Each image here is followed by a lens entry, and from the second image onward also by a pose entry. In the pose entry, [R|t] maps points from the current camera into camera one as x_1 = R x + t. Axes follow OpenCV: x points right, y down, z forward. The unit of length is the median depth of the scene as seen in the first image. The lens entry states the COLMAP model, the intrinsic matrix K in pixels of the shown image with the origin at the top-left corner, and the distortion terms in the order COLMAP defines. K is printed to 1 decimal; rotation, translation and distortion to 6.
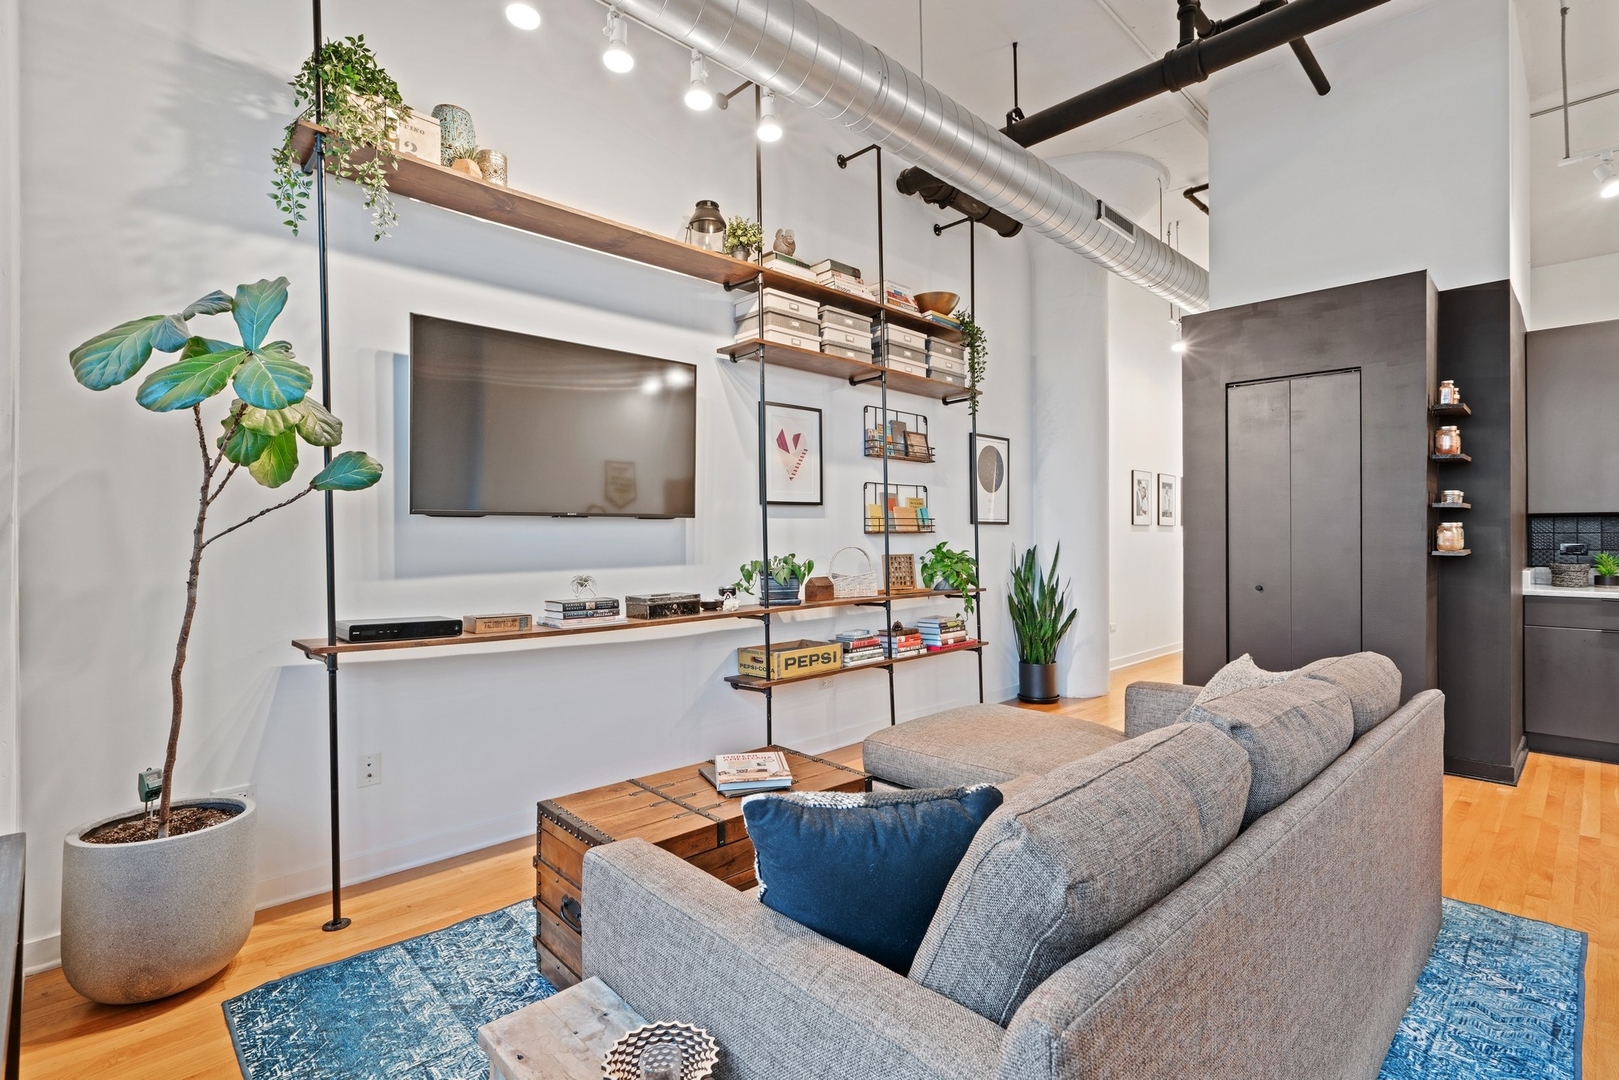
lens RADIAL K [[760.9, 0, 808.7], [0, 760.9, 532.6], [0, 0, 1]] dist [0.000704, 0.000438]
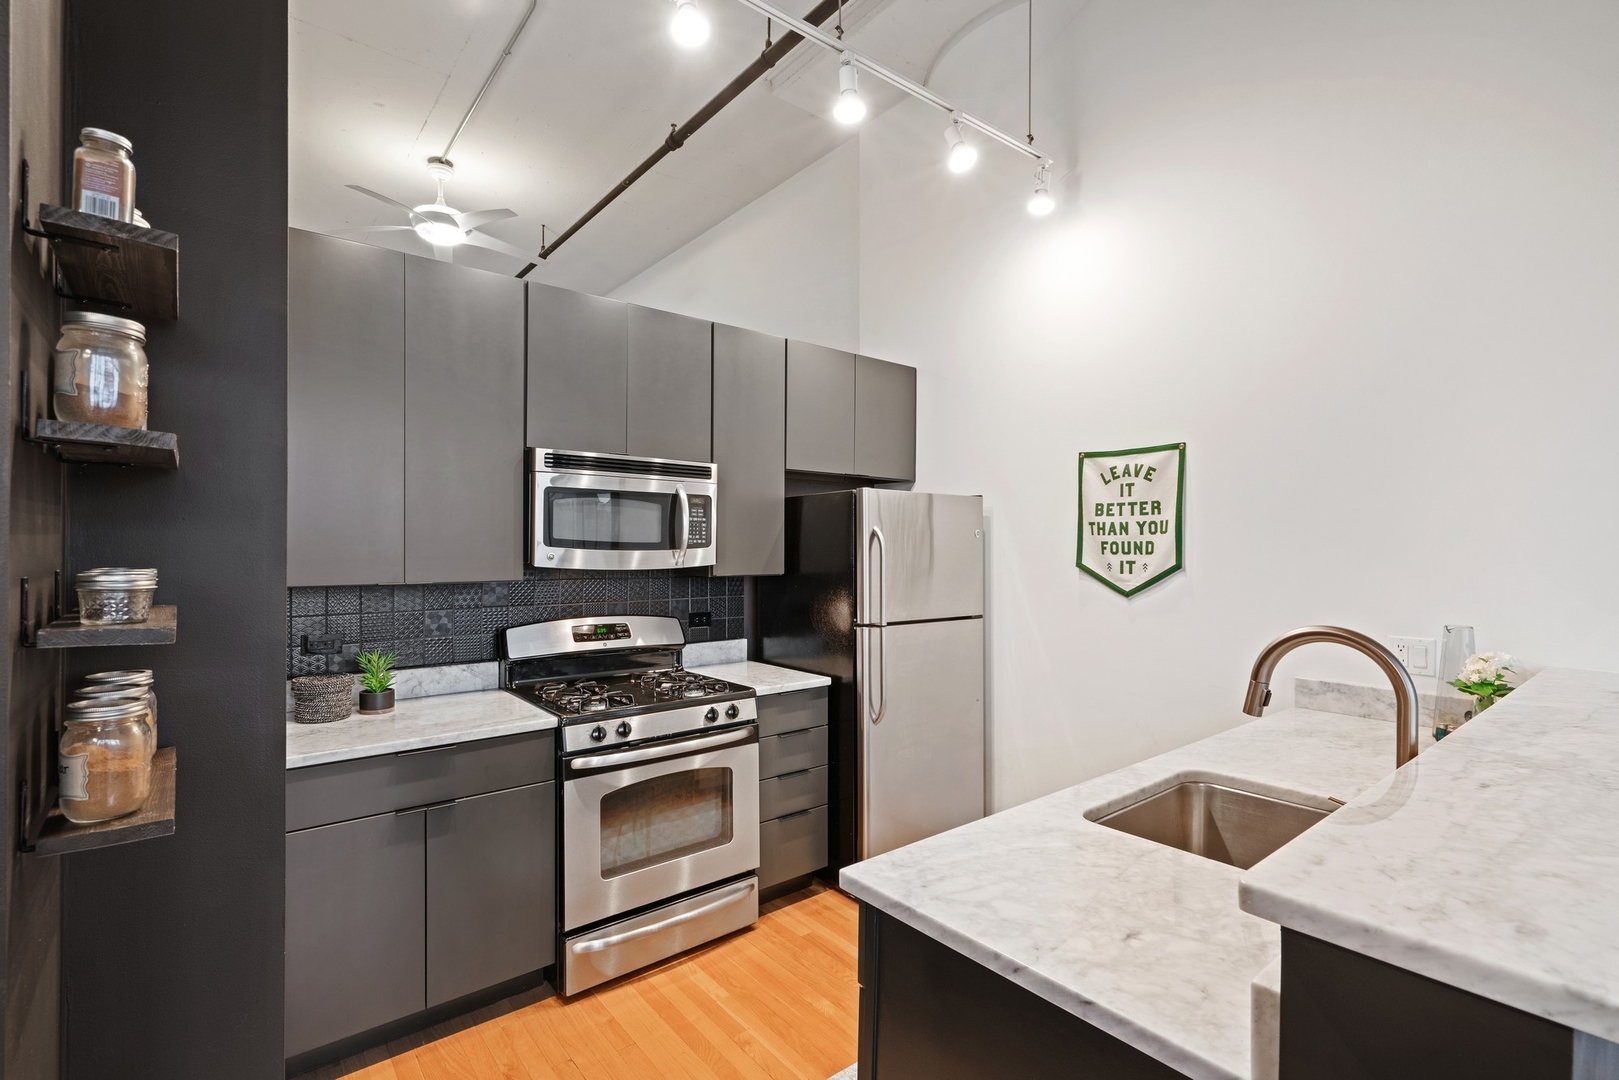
lens RADIAL K [[742.0, 0, 804.8], [0, 742.0, 548.3], [0, 0, 1]] dist [-0.003262, 0.000079]
pose [[0.091126, 0.000609, 0.995839, 0.588531], [-0.005726, 0.999984, -0.000088, -0.061645], [-0.995823, -0.005695, 0.091128, 0.714107]]
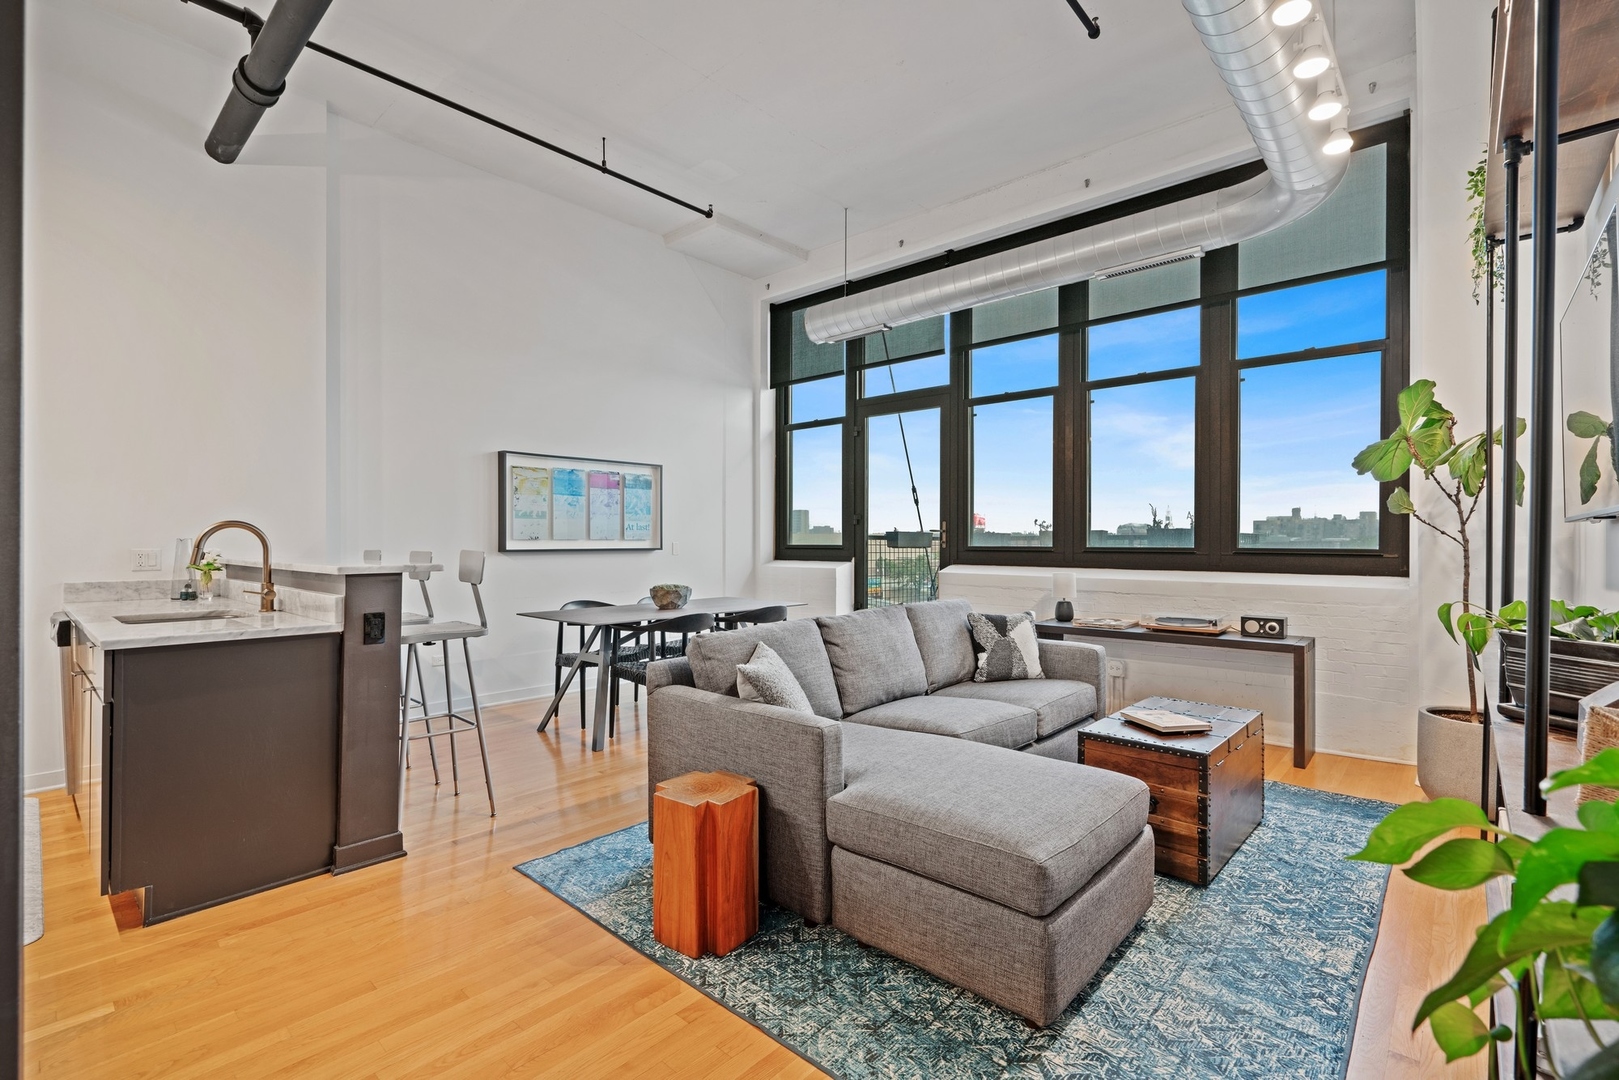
lens RADIAL K [[726.6, 0, 804.2], [0, 726.6, 540.3], [0, 0, 1]] dist [-0.000598, 0.000419]
pose [[-0.998050, 0.002154, -0.062377, 0.382694], [0.002265, 0.999996, -0.001702, 0.000122], [0.062374, -0.001840, -0.998051, 1.347506]]
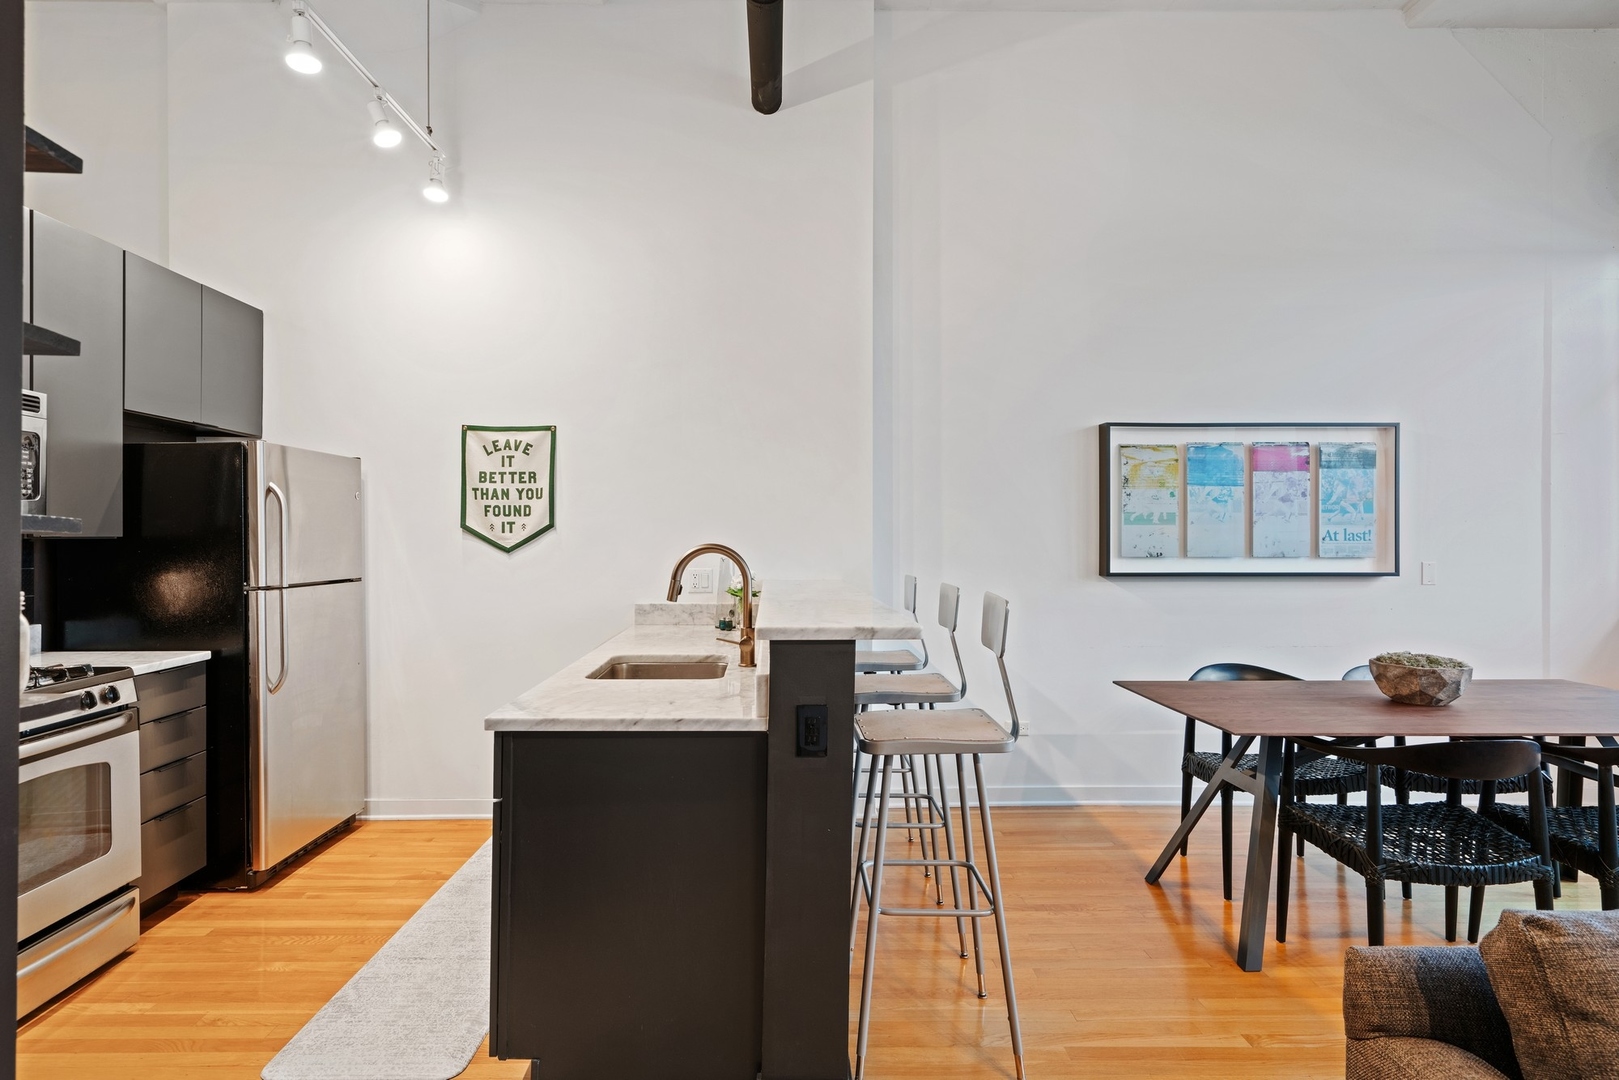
lens RADIAL K [[846.2, 0, 783.0], [0, 846.2, 535.9], [0, 0, 1]] dist [0.003636, 0.000298]
pose [[-0.724611, 0.001354, 0.689157, 0.429399], [-0.000493, 0.999997, -0.002483, -0.030142], [-0.689158, -0.002139, -0.724608, 0.974113]]
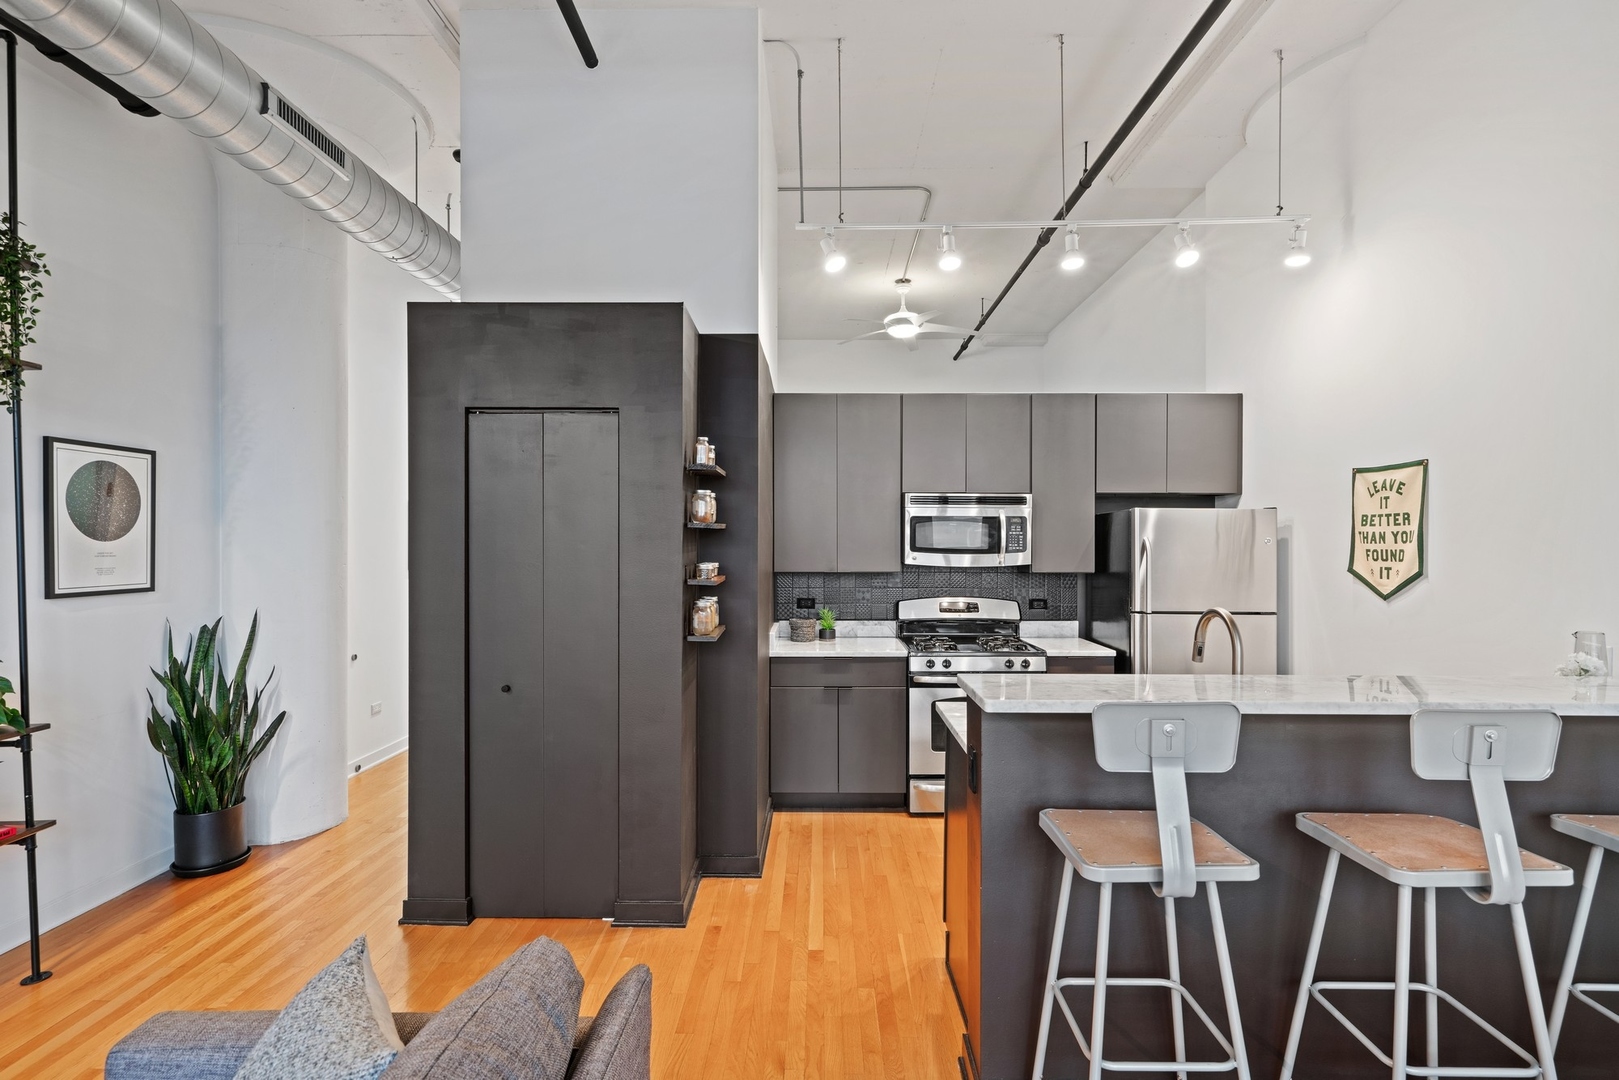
lens RADIAL K [[769.0, 0, 806.0], [0, 769.0, 542.7], [0, 0, 1]] dist [-0.003838, 0.000801]
pose [[0.706225, 0.001162, 0.707987, 0.290181], [-0.003846, 0.999990, 0.002196, -0.078314], [-0.707977, -0.004274, 0.706222, 0.287171]]
